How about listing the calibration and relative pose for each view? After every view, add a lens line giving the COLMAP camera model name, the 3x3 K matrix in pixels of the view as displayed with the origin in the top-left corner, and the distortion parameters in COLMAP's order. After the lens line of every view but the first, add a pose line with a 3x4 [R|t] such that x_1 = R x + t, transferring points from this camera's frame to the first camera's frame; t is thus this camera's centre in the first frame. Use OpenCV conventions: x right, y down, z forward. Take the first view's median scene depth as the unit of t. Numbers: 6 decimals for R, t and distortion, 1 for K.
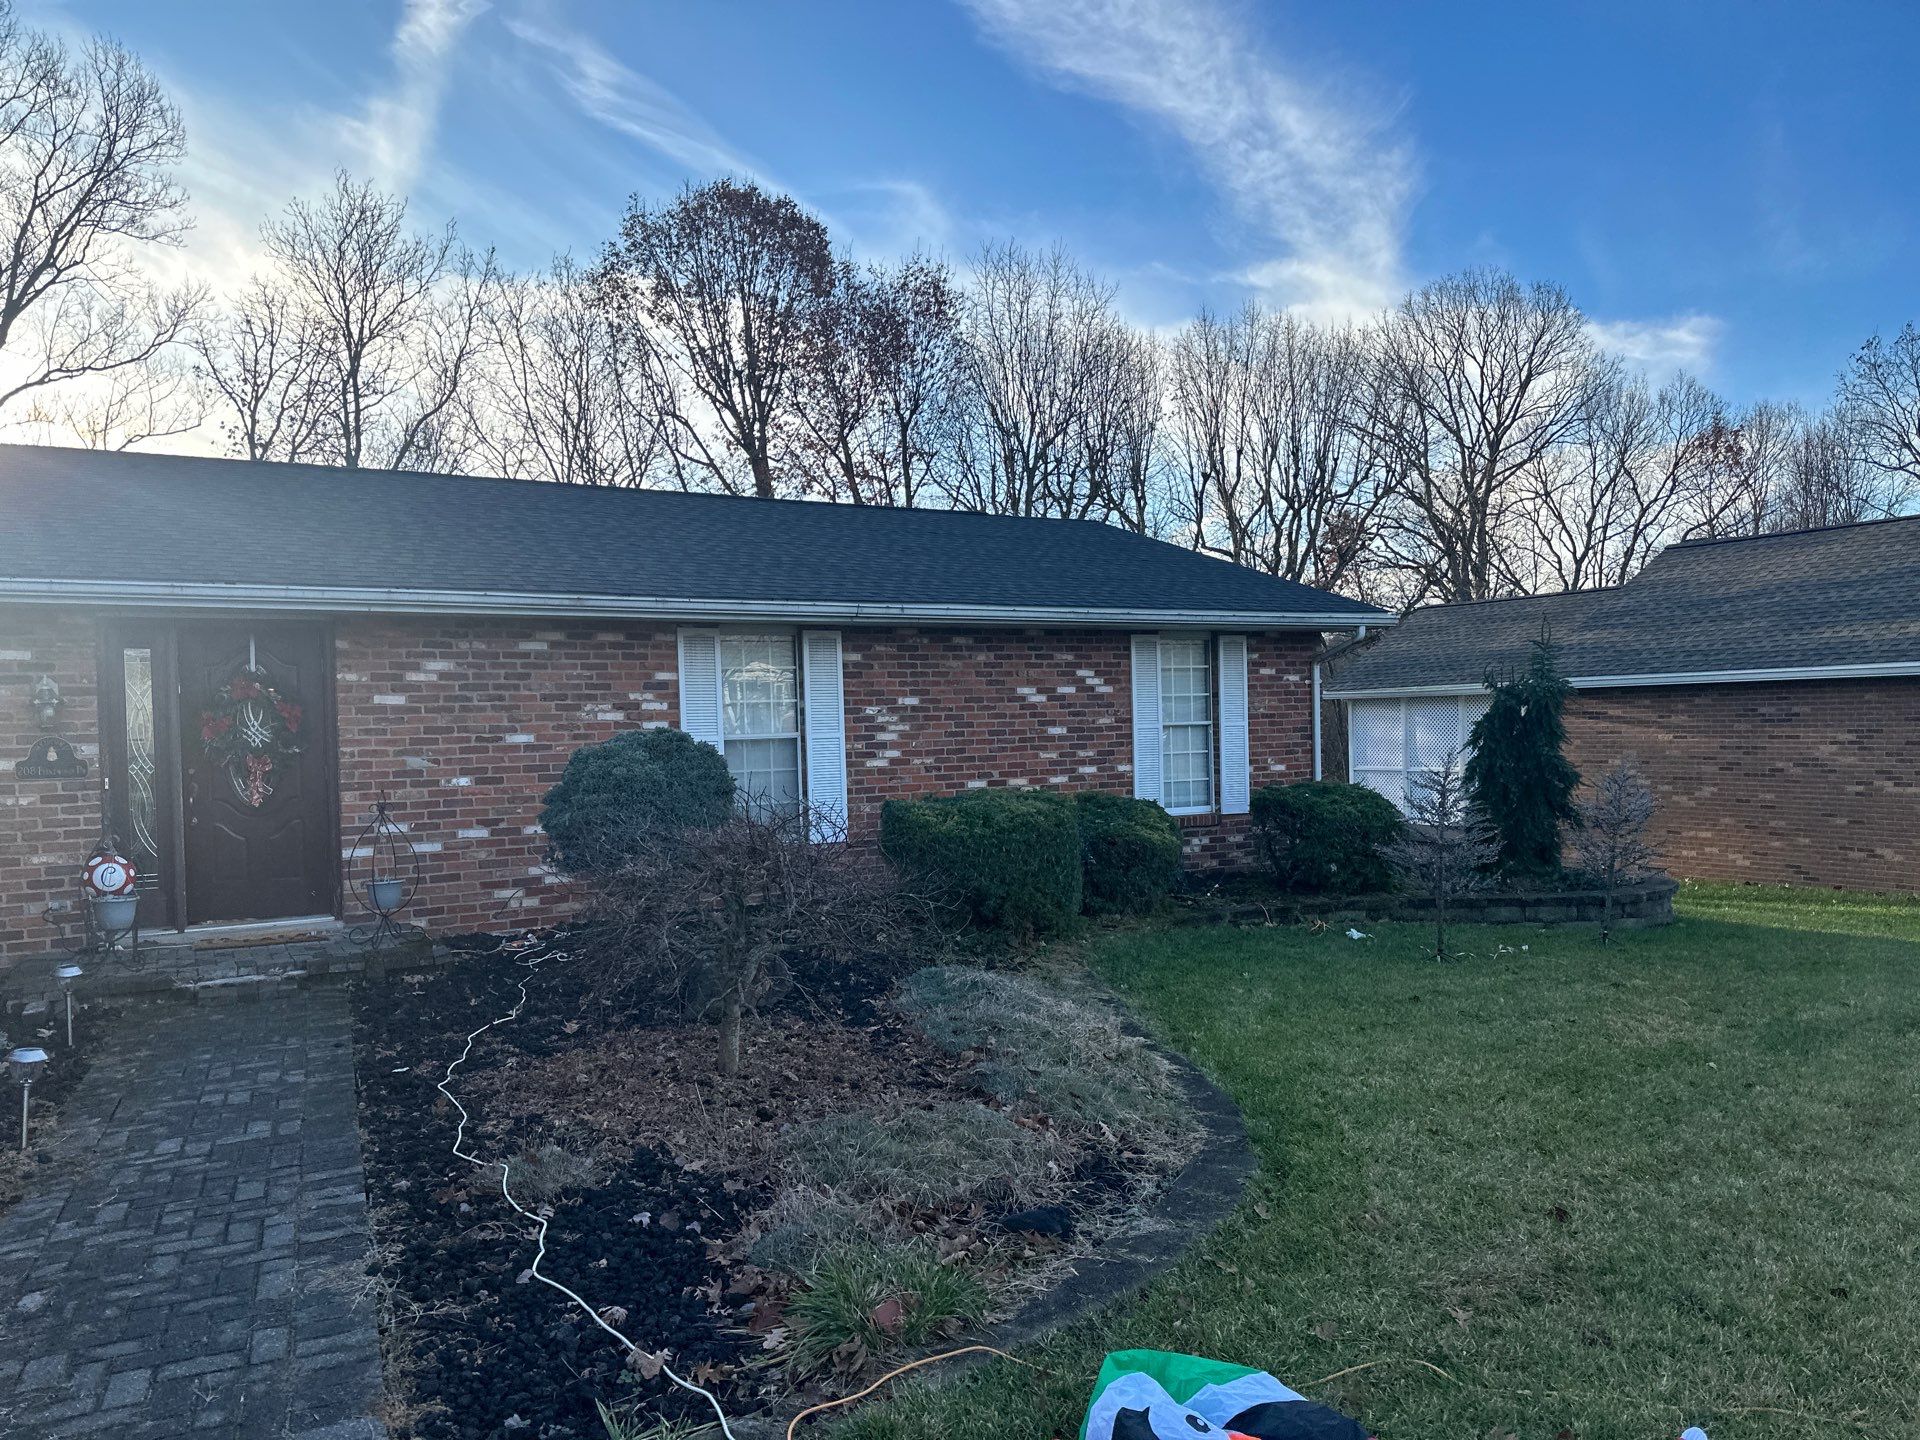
lens RADIAL K [[1431.2, 0, 957.0], [0, 1431.2, 712.1], [0, 0, 1]] dist [0.113812, -0.170638]
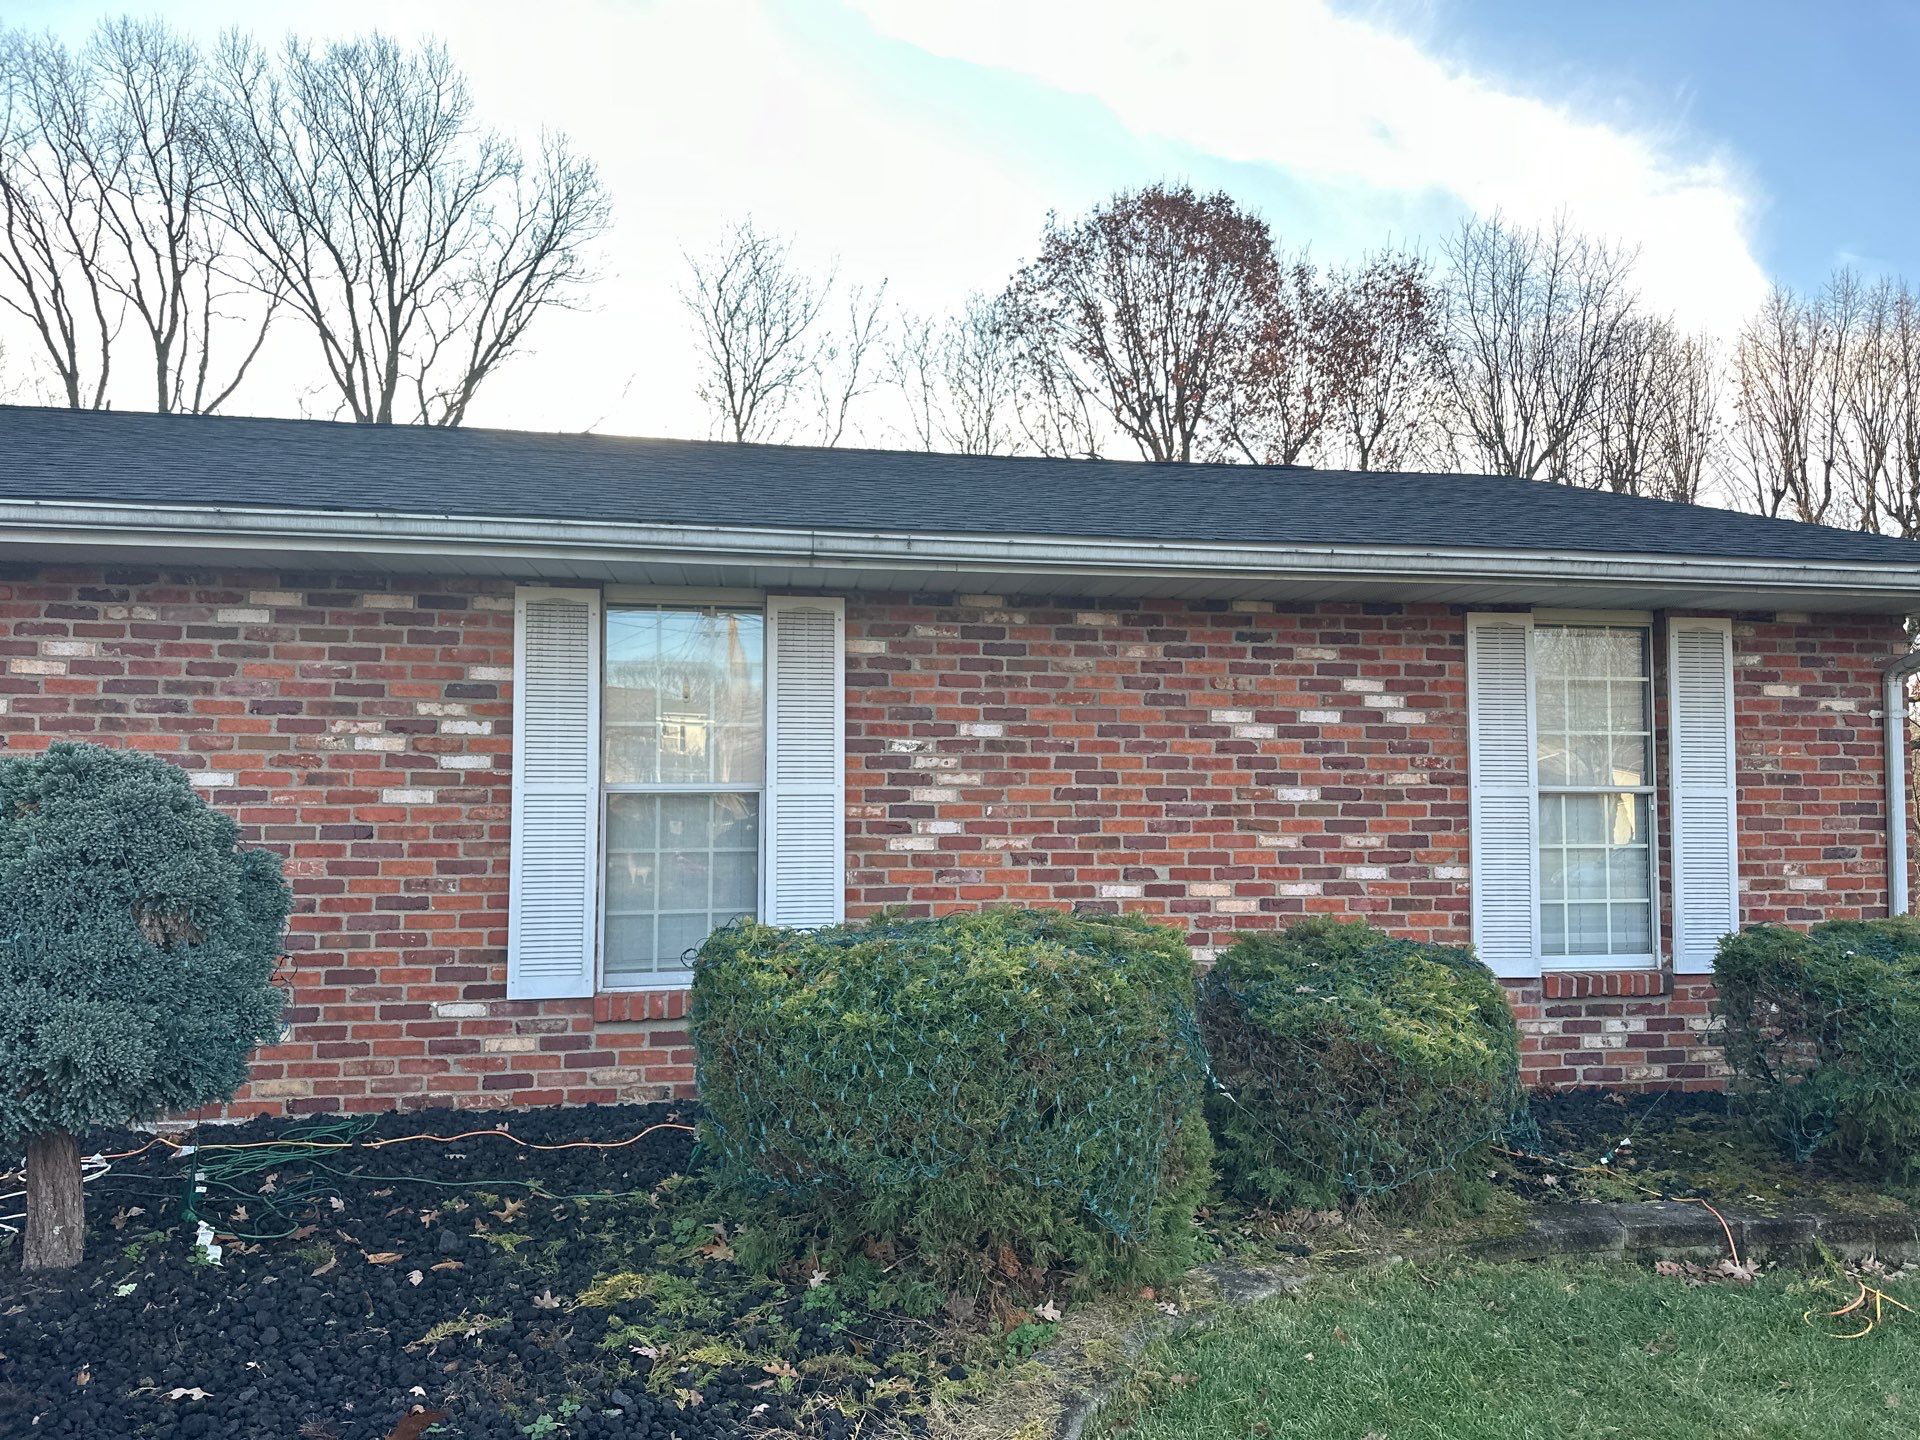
lens RADIAL K [[1431.2, 0, 957.0], [0, 1431.2, 712.1], [0, 0, 1]] dist [0.113812, -0.170638]
pose [[0.936215, 0.002132, -0.351421, 0.140323], [-0.020906, 0.998548, -0.049638, 0.011815], [0.350805, 0.053818, 0.934901, 0.474133]]
